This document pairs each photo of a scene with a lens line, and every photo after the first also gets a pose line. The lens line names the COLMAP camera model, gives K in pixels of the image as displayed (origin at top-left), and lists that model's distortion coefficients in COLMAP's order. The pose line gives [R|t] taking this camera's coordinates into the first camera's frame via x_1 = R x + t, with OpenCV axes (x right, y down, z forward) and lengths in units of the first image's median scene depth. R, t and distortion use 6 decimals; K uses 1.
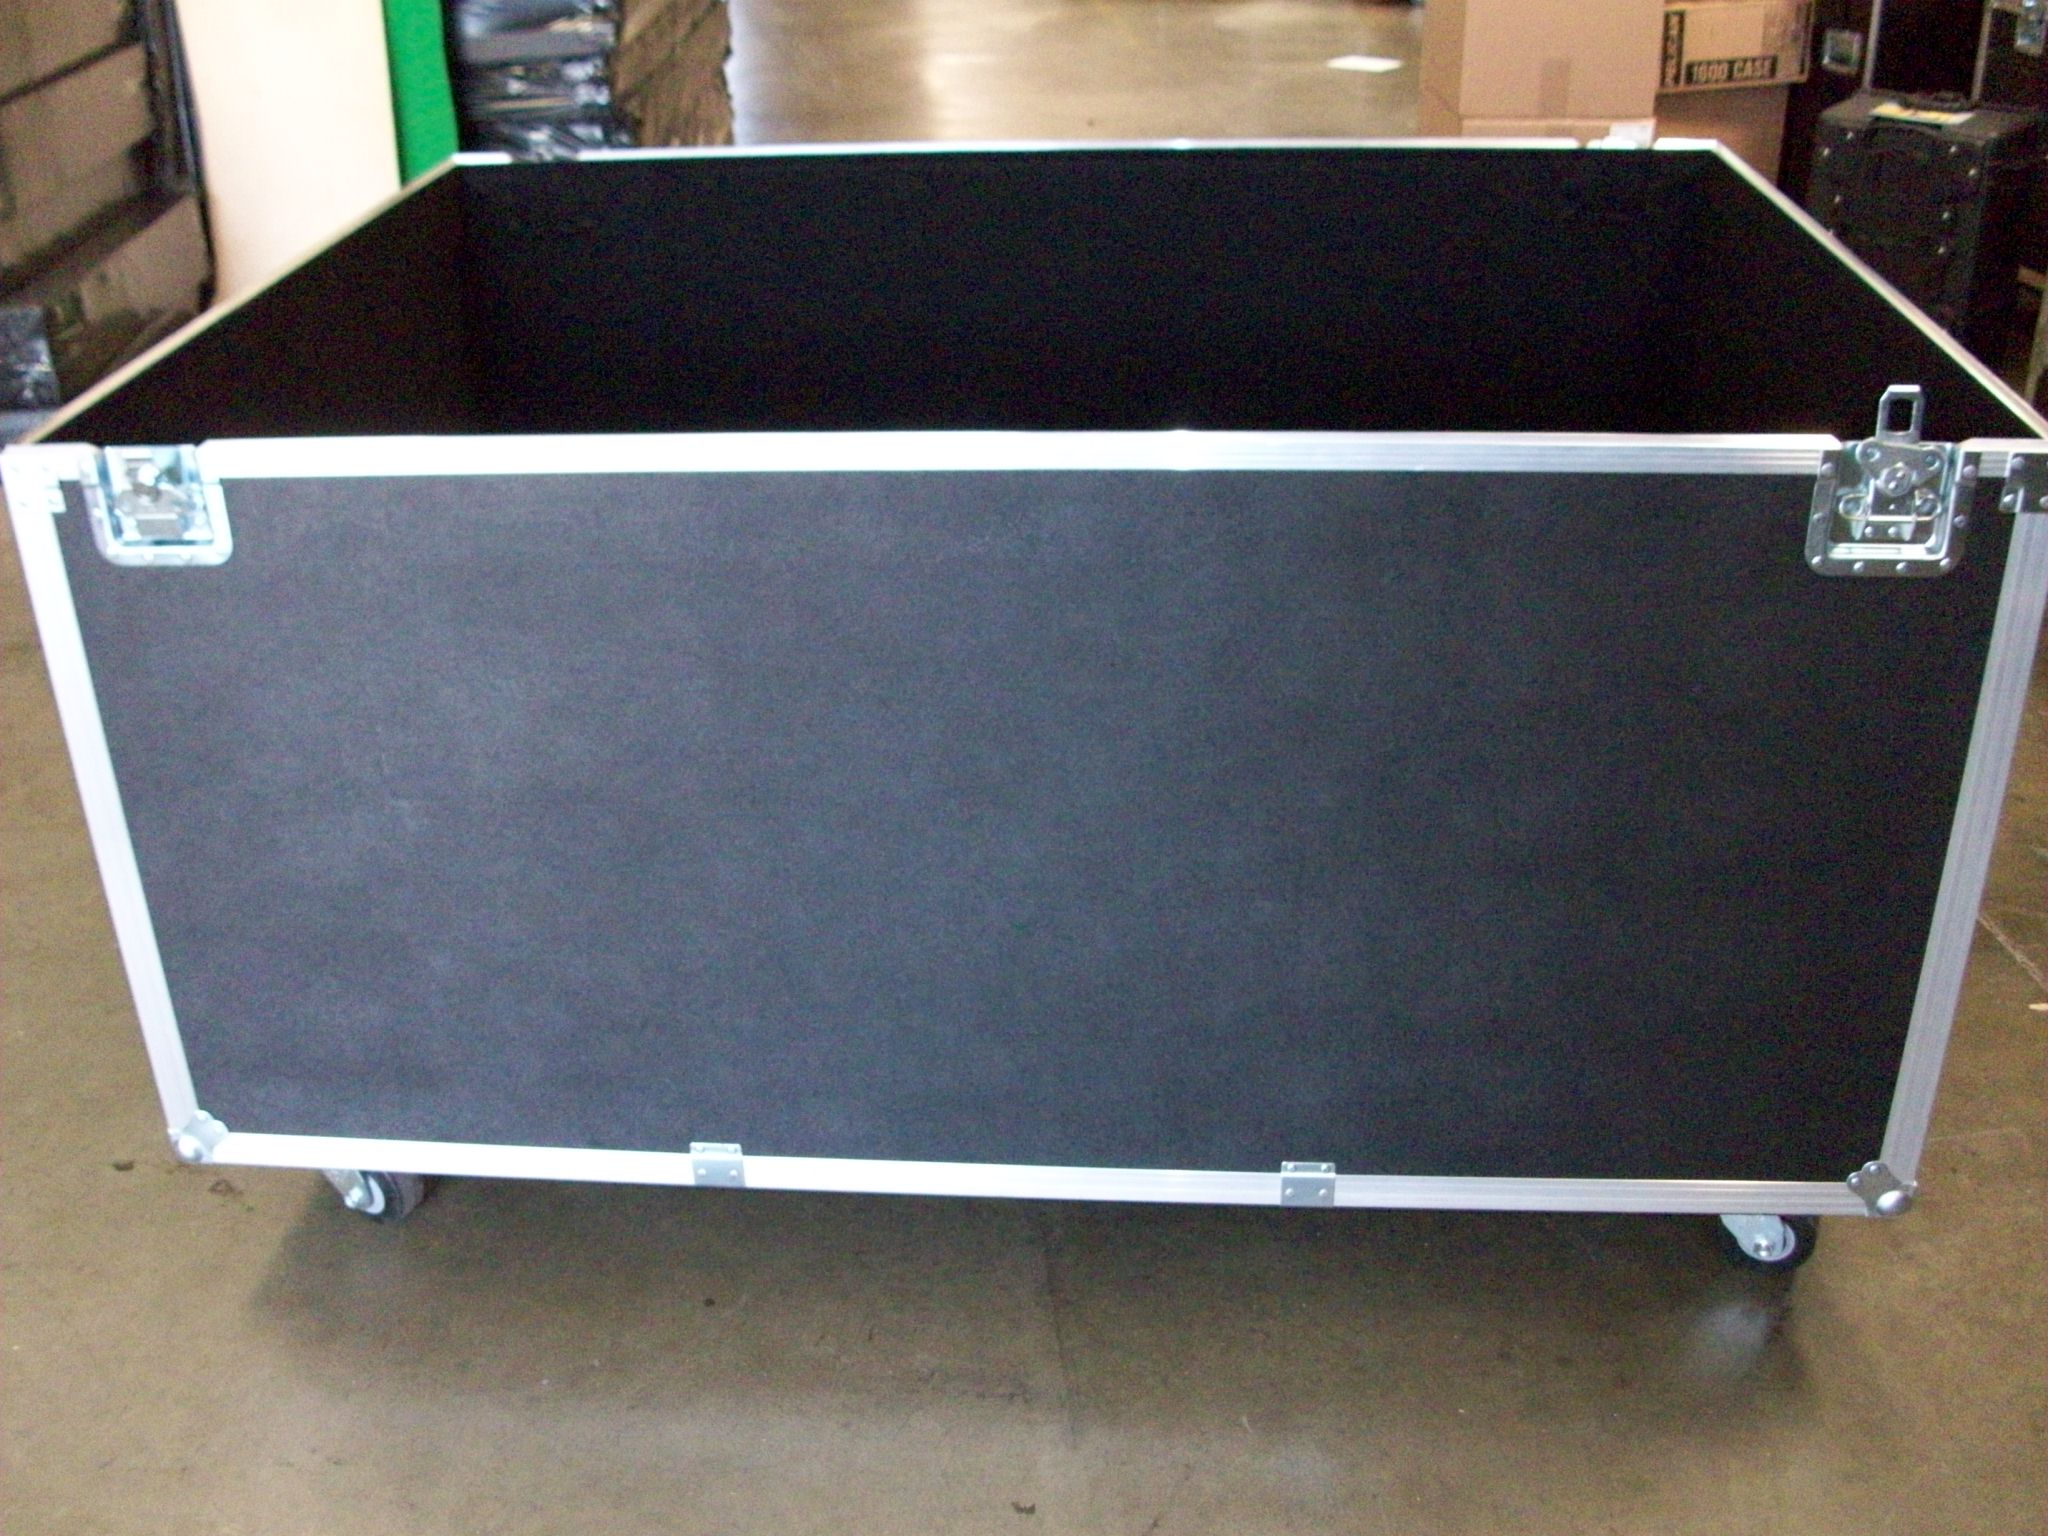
lens RADIAL K [[2104.5, 0, 942.5], [0, 2104.5, 774.0], [0, 0, 1]] dist [-0.113657, 0.017541]
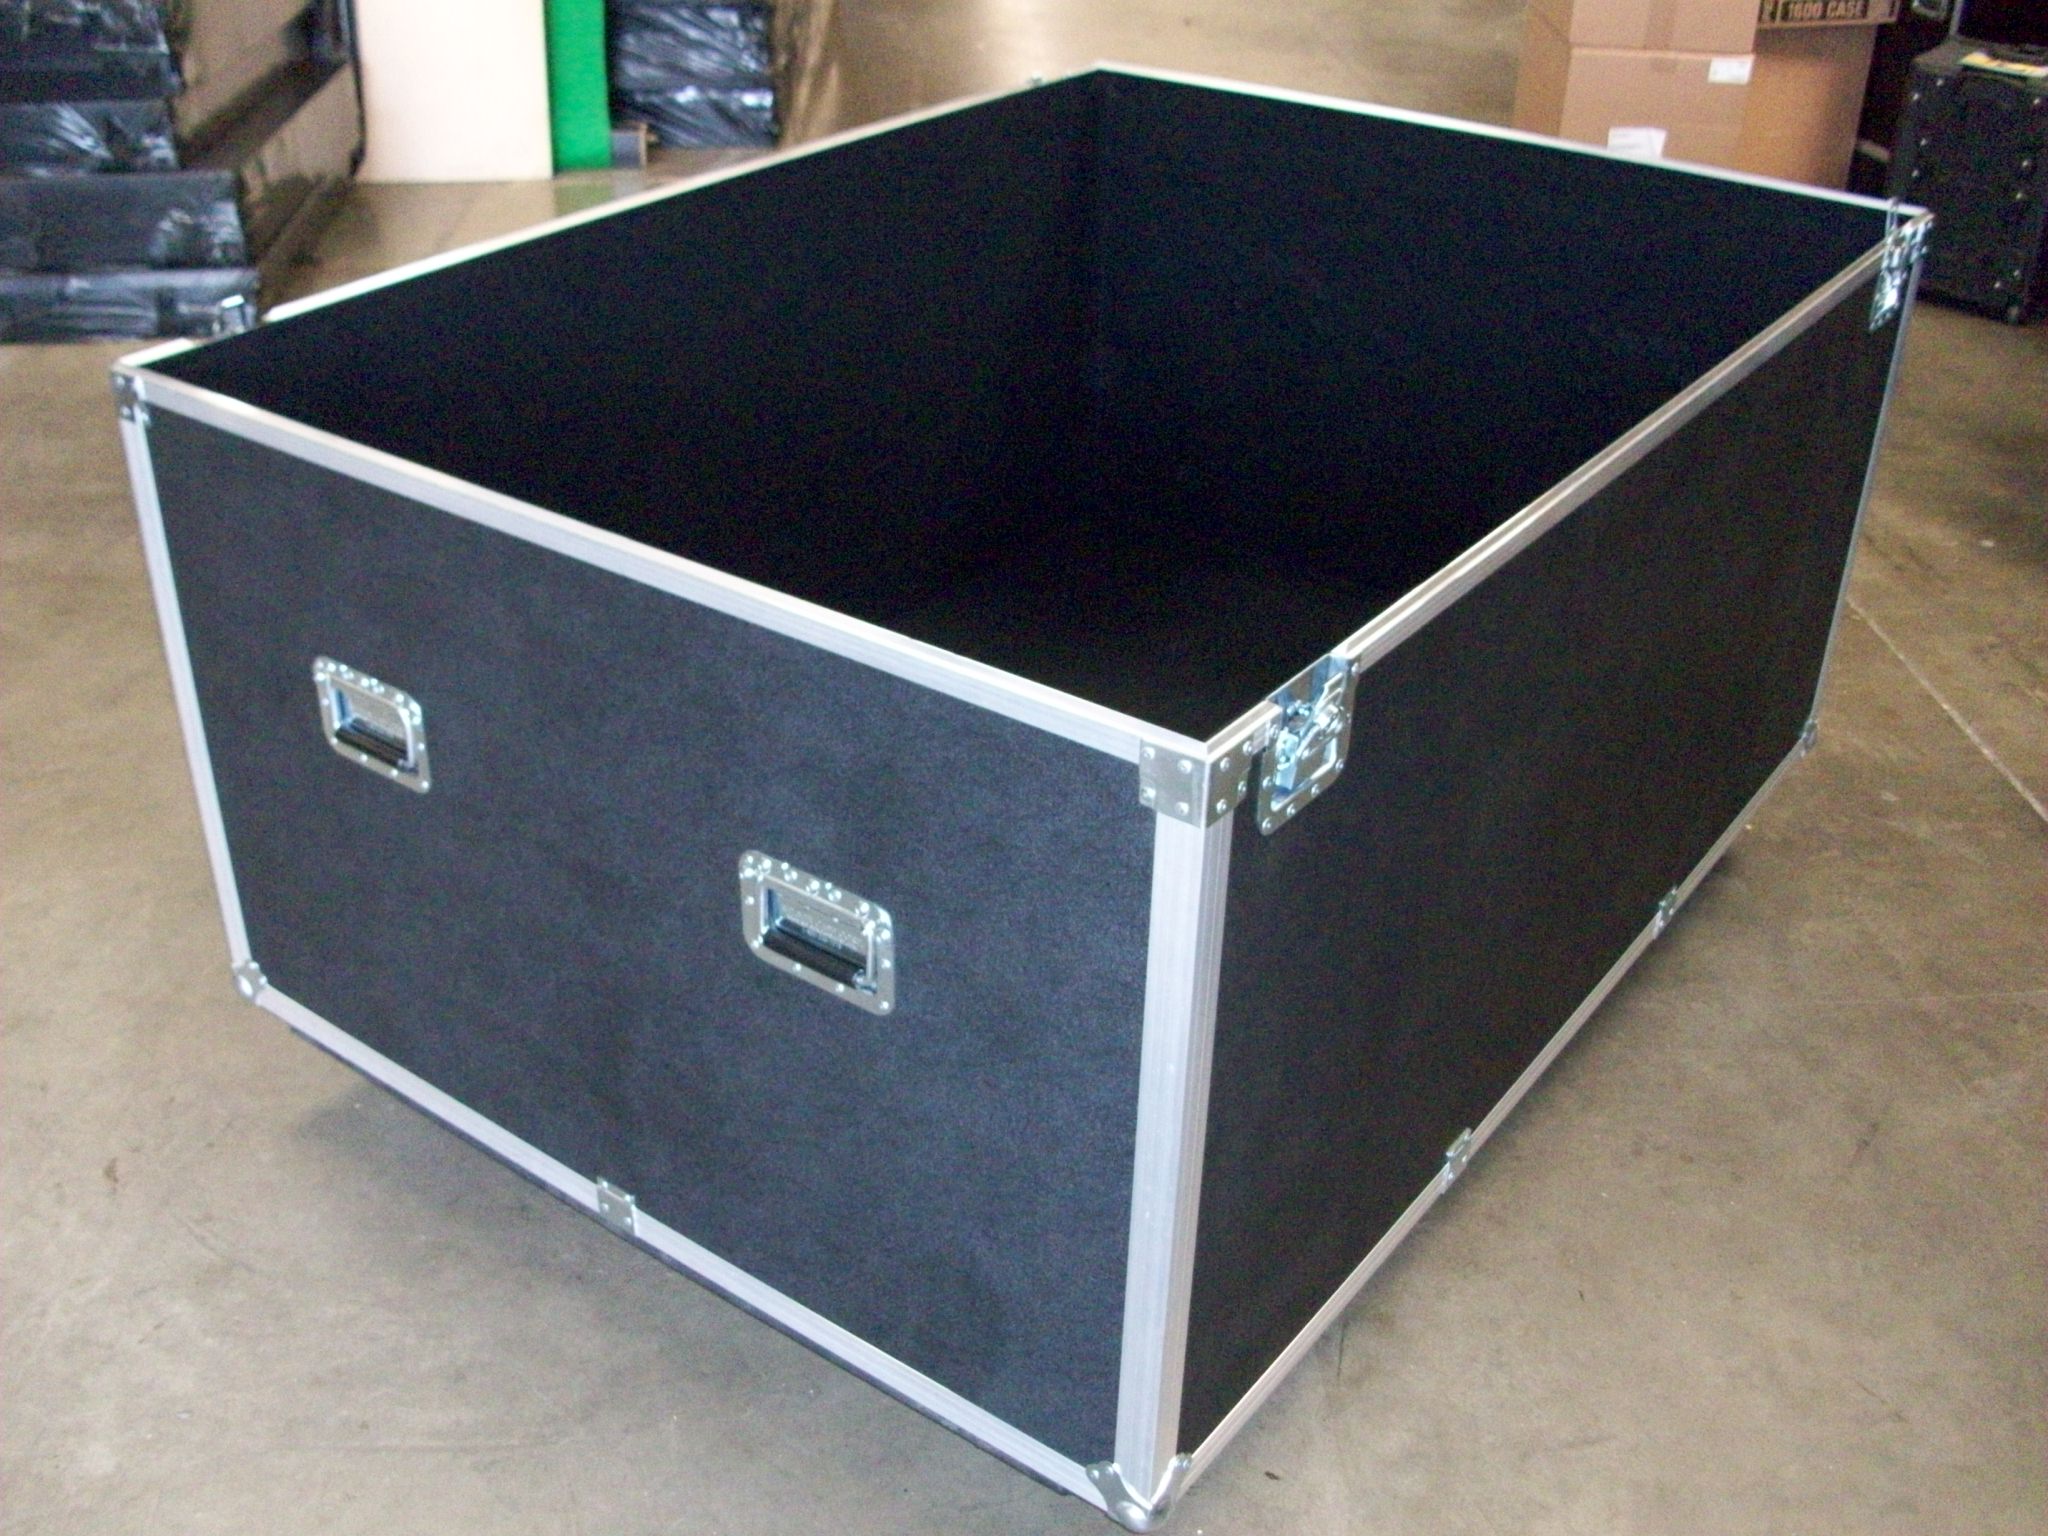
lens RADIAL K [[2104.5, 0, 942.5], [0, 2104.5, 774.0], [0, 0, 1]] dist [-0.113657, 0.017541]
pose [[0.999171, 0.040690, -0.000833, -0.056898], [-0.040571, 0.997443, 0.058828, 0.004660], [0.003224, -0.058746, 0.998268, -0.073276]]
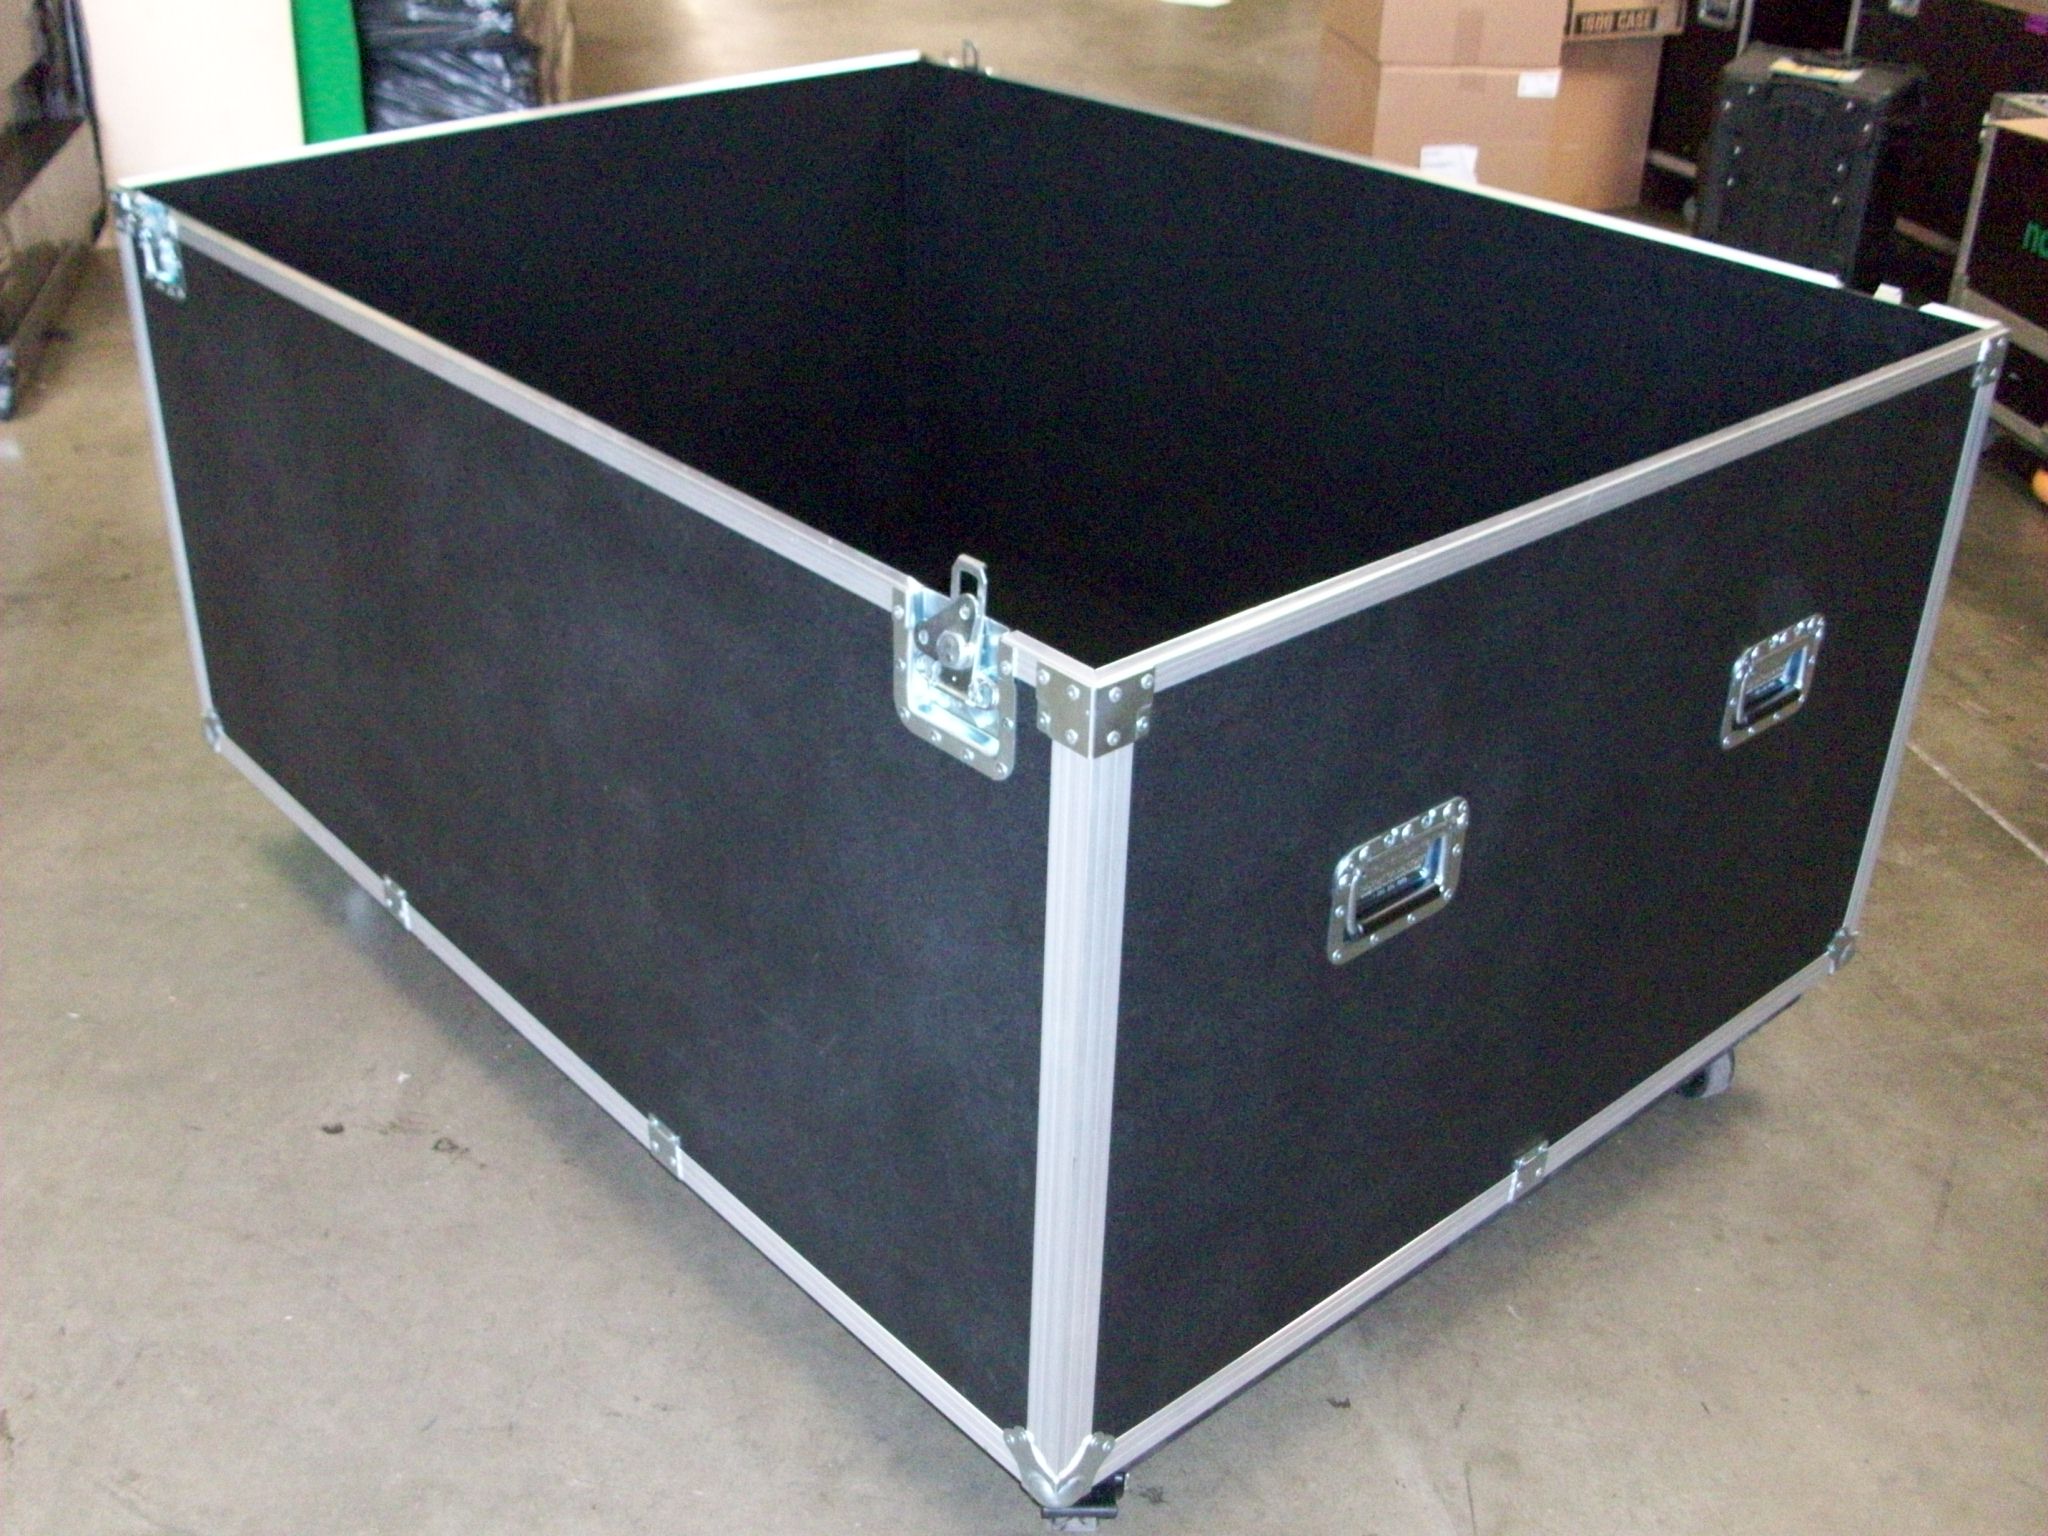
lens RADIAL K [[2104.5, 0, 942.5], [0, 2104.5, 774.0], [0, 0, 1]] dist [-0.113657, 0.017541]
pose [[0.991284, -0.023200, 0.129681, -0.116090], [0.018390, 0.999102, 0.038167, -0.006321], [-0.130450, -0.035450, 0.990821, -0.010158]]
